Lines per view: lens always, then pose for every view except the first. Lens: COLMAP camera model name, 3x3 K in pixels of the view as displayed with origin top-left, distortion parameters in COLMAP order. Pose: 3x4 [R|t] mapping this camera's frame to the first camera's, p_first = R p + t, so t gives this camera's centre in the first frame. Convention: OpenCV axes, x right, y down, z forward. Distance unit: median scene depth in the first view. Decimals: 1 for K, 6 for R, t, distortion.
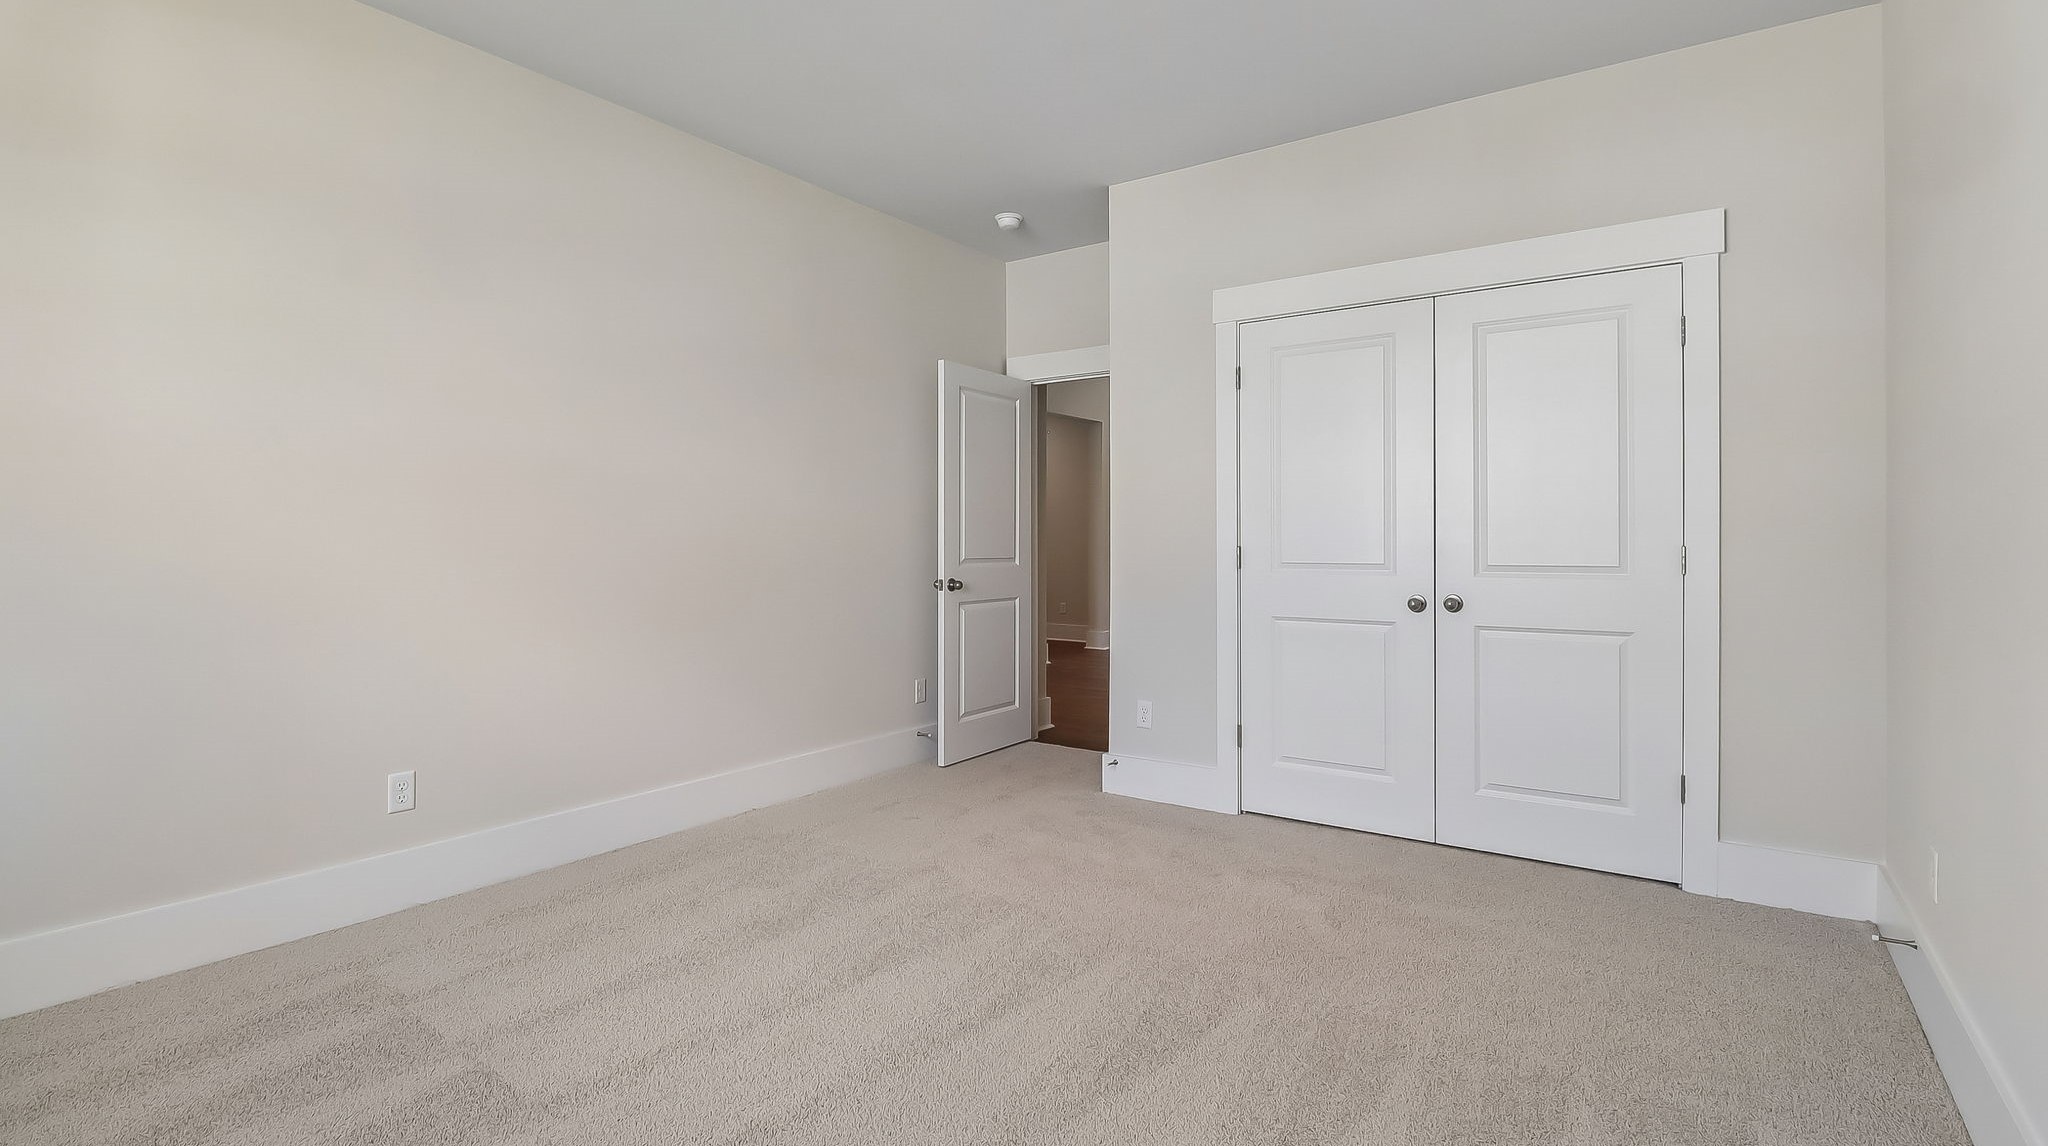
lens RADIAL K [[951.9, 0, 1024.8], [0, 951.9, 564.0], [0, 0, 1]] dist [-0.001444, -0.013018]
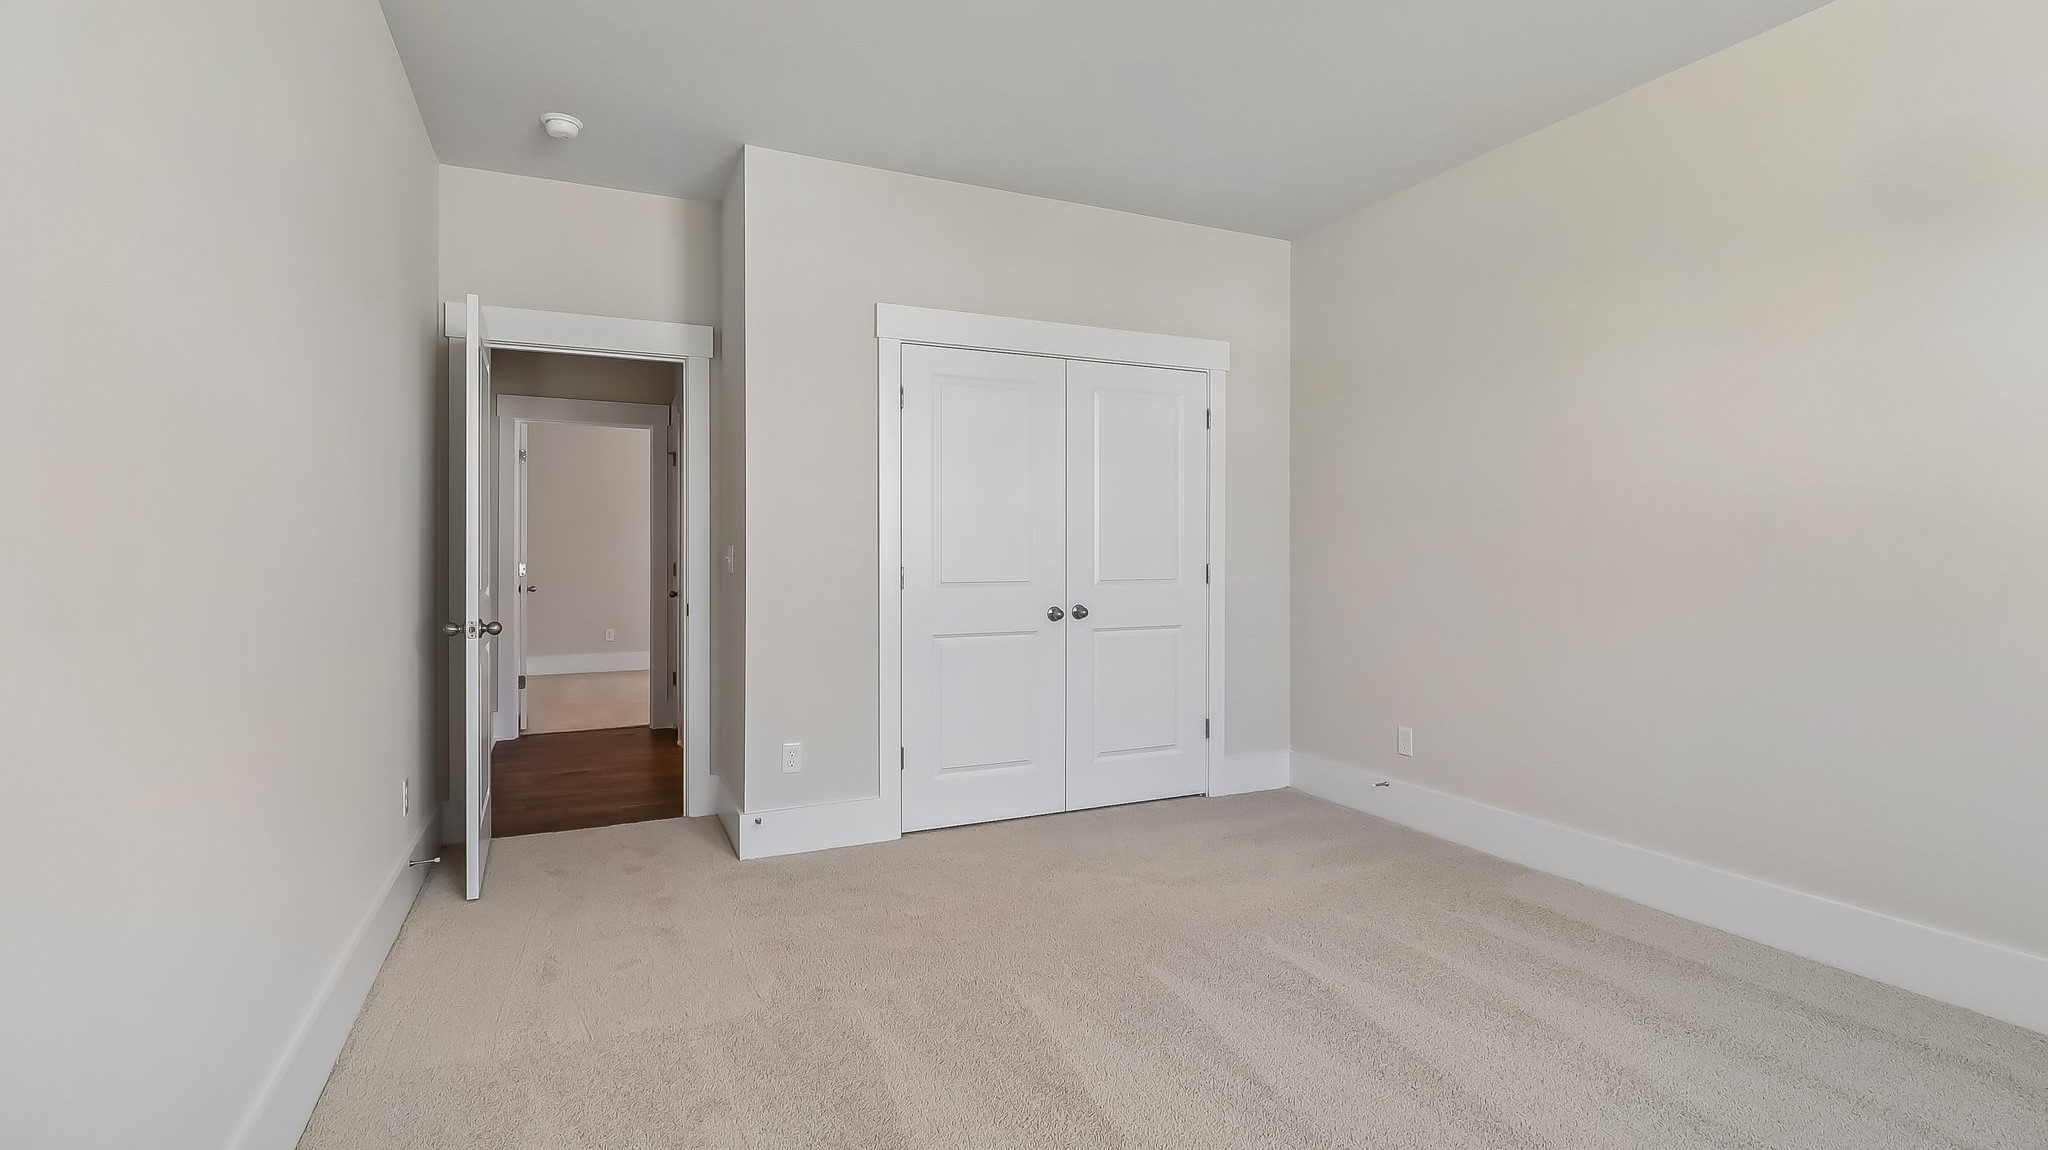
lens RADIAL K [[951.9, 0, 1024.8], [0, 951.9, 566.0], [0, 0, 1]] dist [-0.001444, -0.013018]
pose [[0.492531, -0.007271, 0.870265, -0.642339], [0.022900, 0.999727, -0.004608, -0.013070], [-0.869994, 0.022199, 0.492563, 0.446737]]
